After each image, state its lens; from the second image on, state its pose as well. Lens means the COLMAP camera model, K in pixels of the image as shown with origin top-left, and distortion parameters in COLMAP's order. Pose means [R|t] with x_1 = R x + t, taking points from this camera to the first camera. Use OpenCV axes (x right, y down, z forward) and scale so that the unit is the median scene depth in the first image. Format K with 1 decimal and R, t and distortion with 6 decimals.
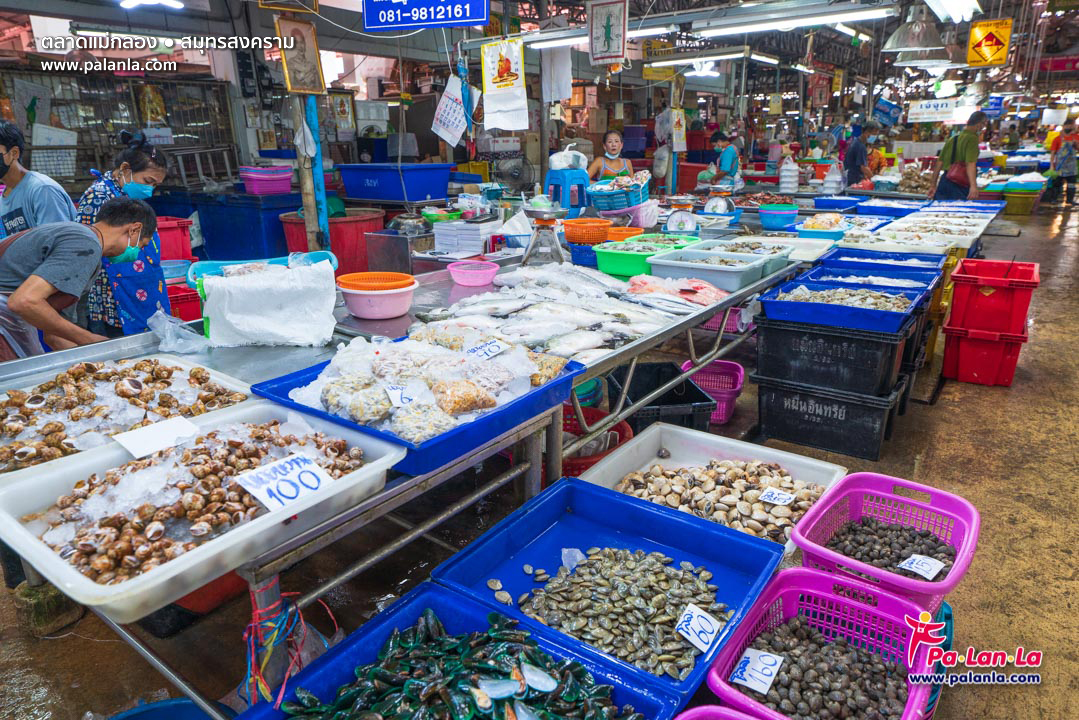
lens RADIAL K [[680.7, 0, 539.6], [0, 680.7, 362.3], [0, 0, 1]] dist [0.004955, 0.001011]
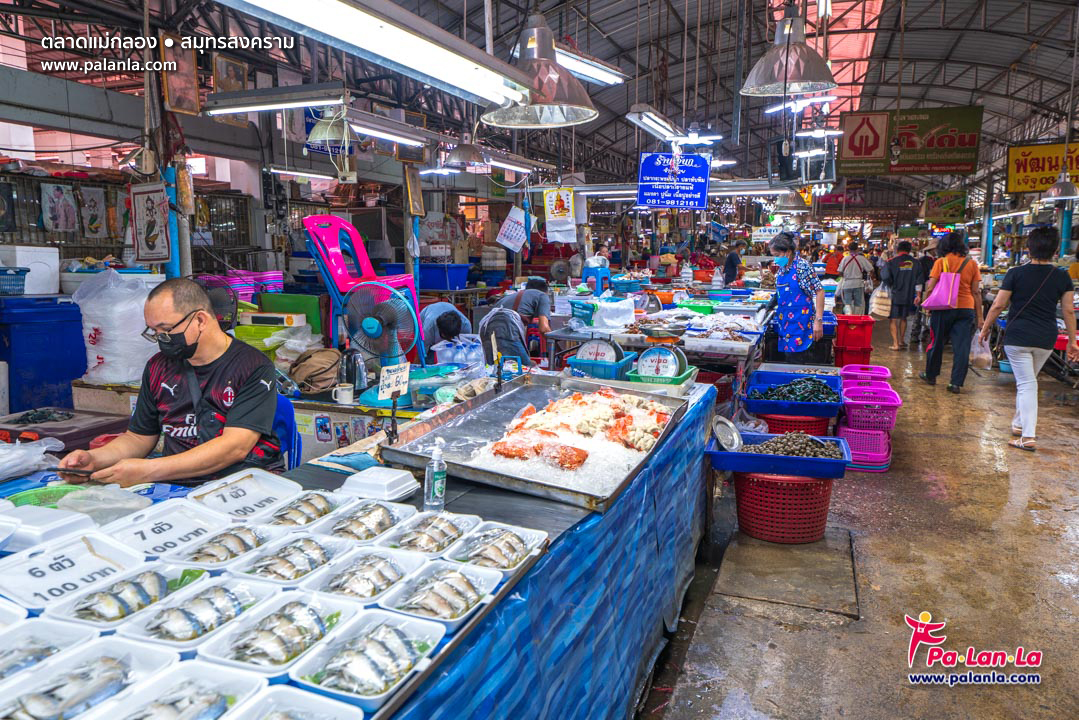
lens RADIAL K [[741.7, 0, 539.1], [0, 741.7, 361.5], [0, 0, 1]] dist [0.003638, 0.000203]
pose [[0.965538, -0.018313, 0.259618, -0.310192], [0.060382, 0.986066, -0.155011, 0.108046], [-0.253161, 0.165346, 0.953189, -0.322373]]
